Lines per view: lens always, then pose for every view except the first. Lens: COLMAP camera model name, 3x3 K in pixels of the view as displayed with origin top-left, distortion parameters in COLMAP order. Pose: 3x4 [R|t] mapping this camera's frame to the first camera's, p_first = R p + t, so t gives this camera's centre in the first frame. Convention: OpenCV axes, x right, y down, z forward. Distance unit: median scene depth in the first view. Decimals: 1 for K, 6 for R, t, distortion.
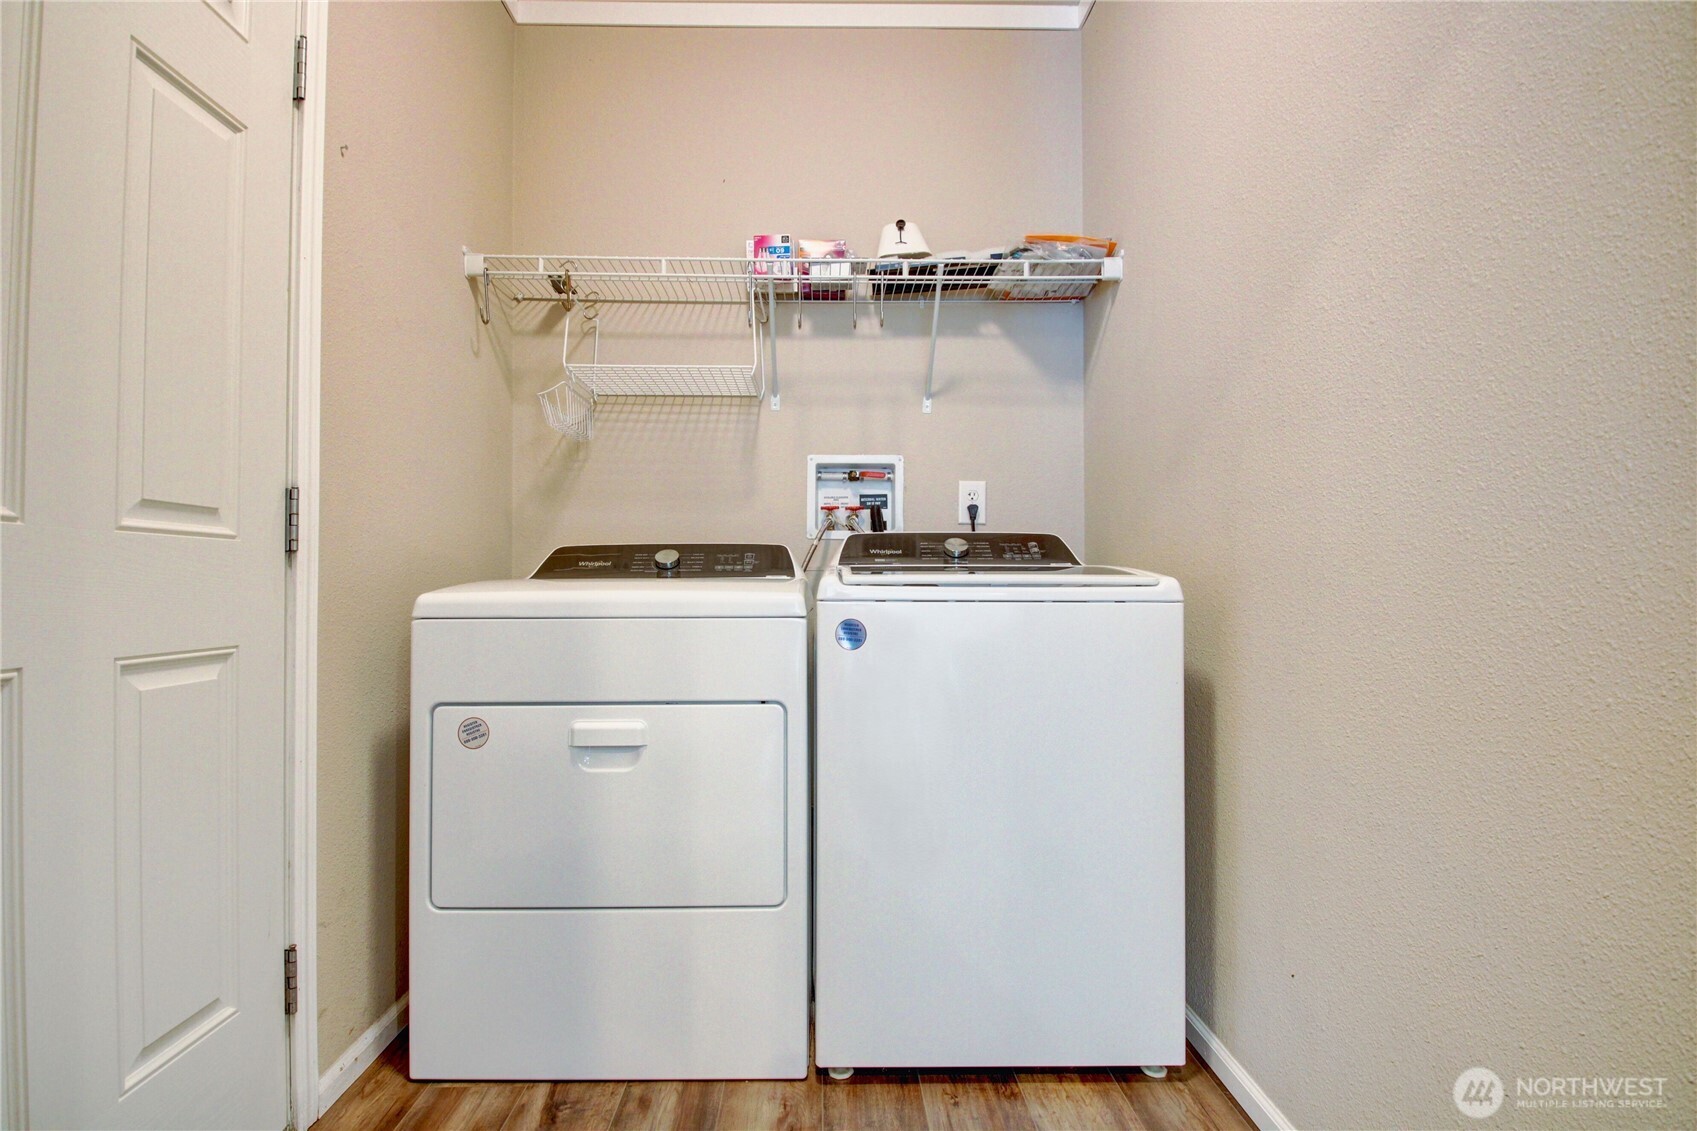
lens RADIAL K [[815.4, 0, 834.2], [0, 815.4, 581.7], [0, 0, 1]] dist [-0.014095, -0.004567]
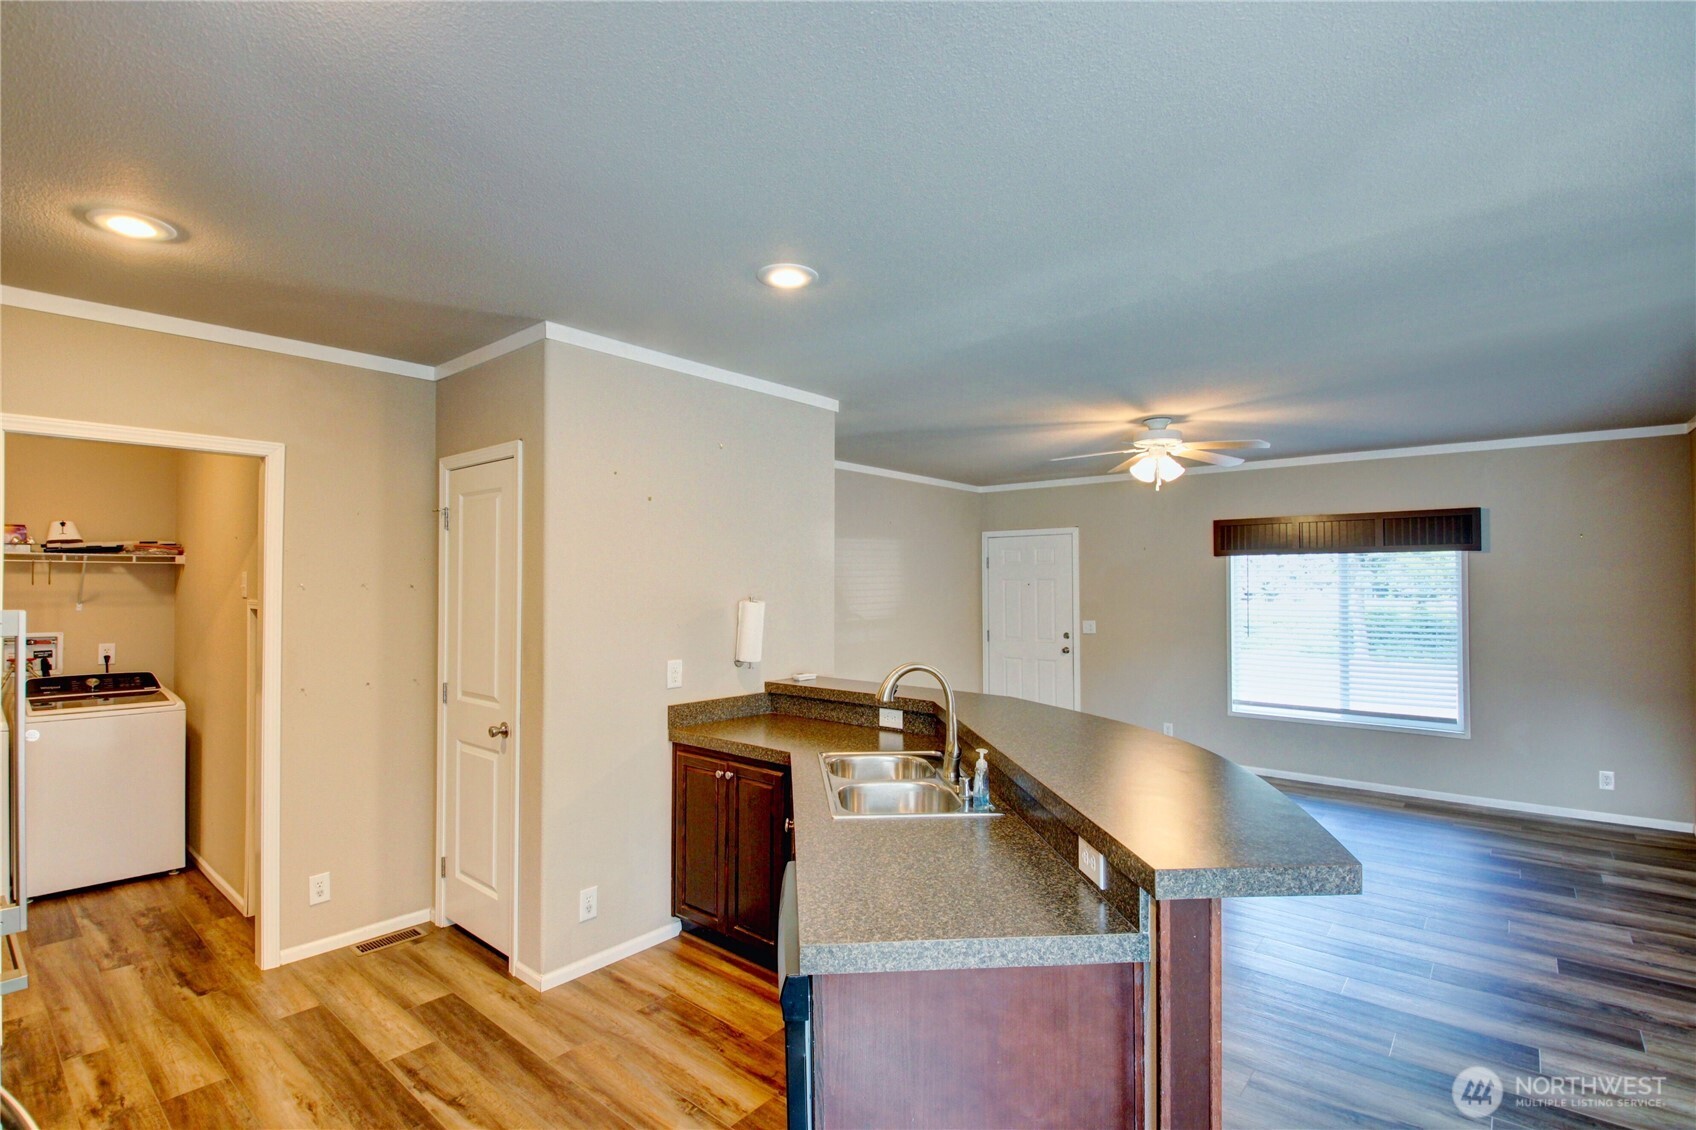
lens RADIAL K [[795.8, 0, 821.1], [0, 795.8, 567.7], [0, 0, 1]] dist [0.003196, -0.014030]
pose [[0.671833, 0.009733, 0.740639, -0.106229], [-0.005903, 0.999952, -0.007786, -0.325307], [-0.740679, 0.000859, 0.671858, -1.776313]]
